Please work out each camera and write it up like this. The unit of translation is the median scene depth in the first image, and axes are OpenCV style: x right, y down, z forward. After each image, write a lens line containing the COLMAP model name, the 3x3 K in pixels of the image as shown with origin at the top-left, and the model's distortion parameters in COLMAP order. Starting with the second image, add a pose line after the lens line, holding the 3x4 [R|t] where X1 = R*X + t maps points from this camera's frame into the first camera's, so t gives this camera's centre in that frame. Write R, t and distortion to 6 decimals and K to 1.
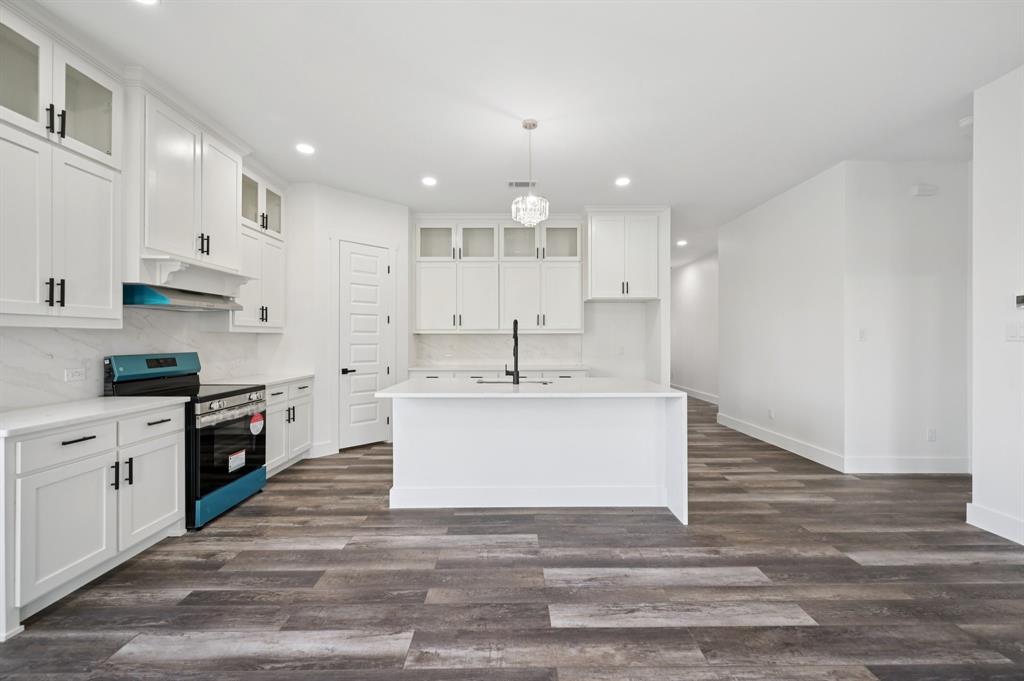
lens RADIAL K [[406.1, 0, 512.0], [0, 406.1, 340.5], [0, 0, 1]] dist [0.001028, 0.000226]
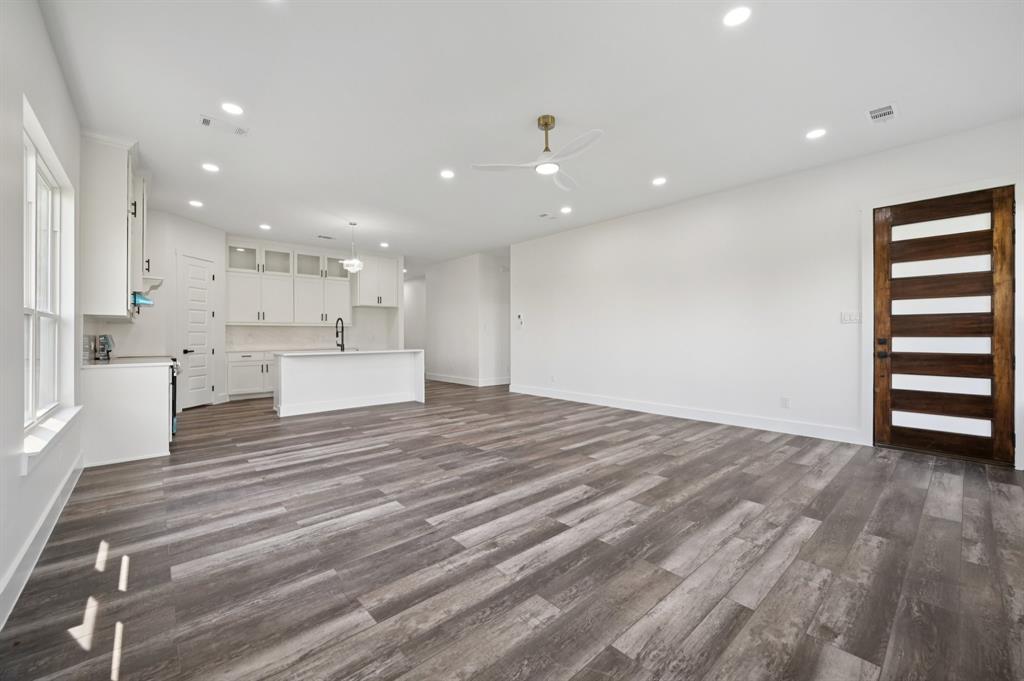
lens RADIAL K [[408.2, 0, 514.7], [0, 408.2, 334.1], [0, 0, 1]] dist [-0.000771, -0.000013]
pose [[0.748329, -0.000313, 0.663327, -0.654650], [0.006706, 0.999952, -0.007093, 0.045152], [-0.663294, 0.009756, 0.748296, -0.998633]]
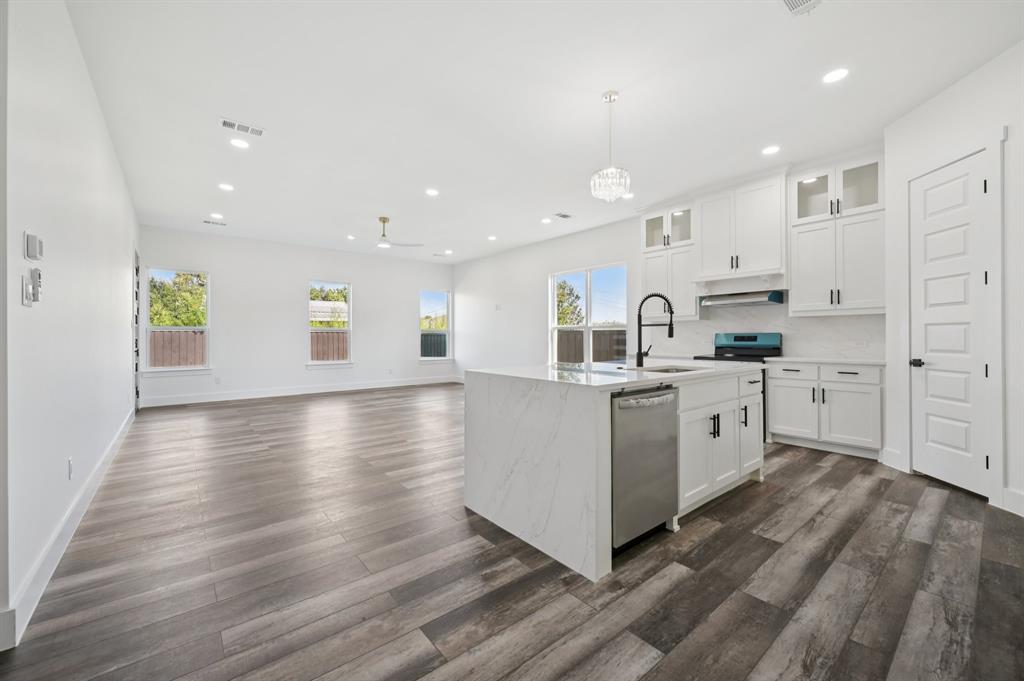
lens RADIAL K [[406.1, 0, 512.0], [0, 406.1, 340.5], [0, 0, 1]] dist [0.001028, 0.000226]
pose [[-0.777319, 0.006351, -0.629074, 0.767647], [0.000441, 0.999954, 0.009549, 0.039913], [0.629106, 0.007145, -0.777286, 1.470090]]
